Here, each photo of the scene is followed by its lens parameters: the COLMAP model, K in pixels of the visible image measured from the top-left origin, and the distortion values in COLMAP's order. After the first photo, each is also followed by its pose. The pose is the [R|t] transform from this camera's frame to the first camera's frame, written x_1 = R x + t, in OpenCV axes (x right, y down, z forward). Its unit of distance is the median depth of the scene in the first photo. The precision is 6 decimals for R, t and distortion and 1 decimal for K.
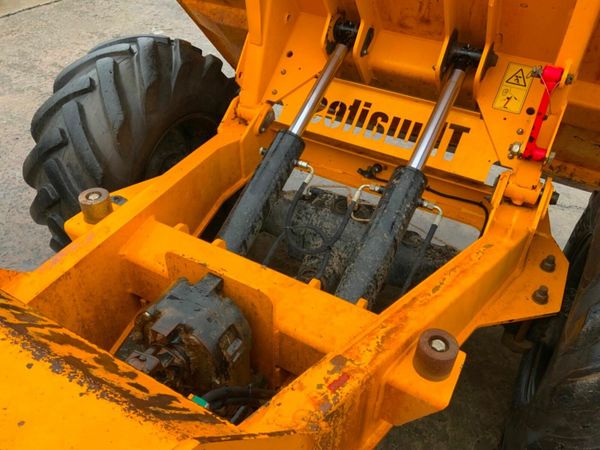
lens RADIAL K [[496.0, 0, 300.0], [0, 496.0, 225.0], [0, 0, 1]] dist [0.091388, -0.187941]
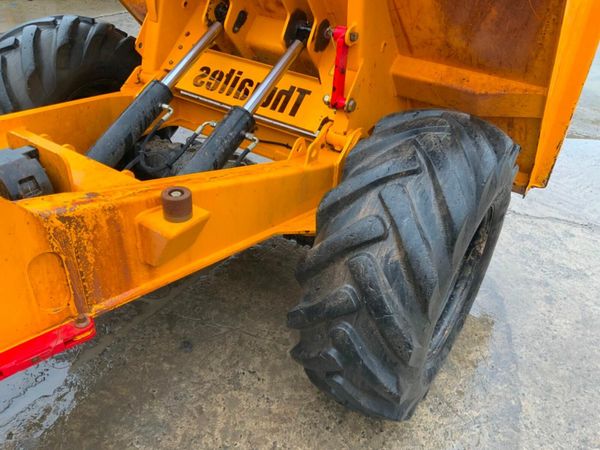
lens RADIAL K [[497.4, 0, 300.0], [0, 497.4, 225.0], [0, 0, 1]] dist [0.093879, -0.186107]
pose [[0.996936, 0.064227, -0.044649, 0.386330], [-0.068038, 0.993630, -0.089834, 0.240509], [0.038594, 0.092596, 0.994955, -0.179715]]
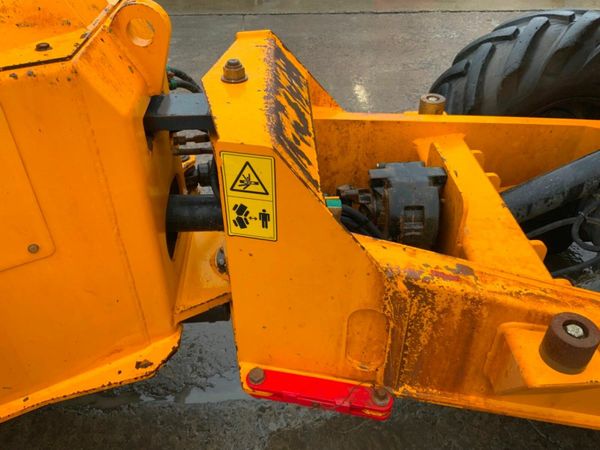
lens RADIAL K [[497.4, 0, 300.0], [0, 497.4, 225.0], [0, 0, 1]] dist [0.093879, -0.186107]
pose [[0.531088, 0.489266, -0.691783, 0.303723], [-0.513300, 0.835353, 0.196741, 0.093104], [0.674143, 0.250606, 0.694787, 0.031197]]
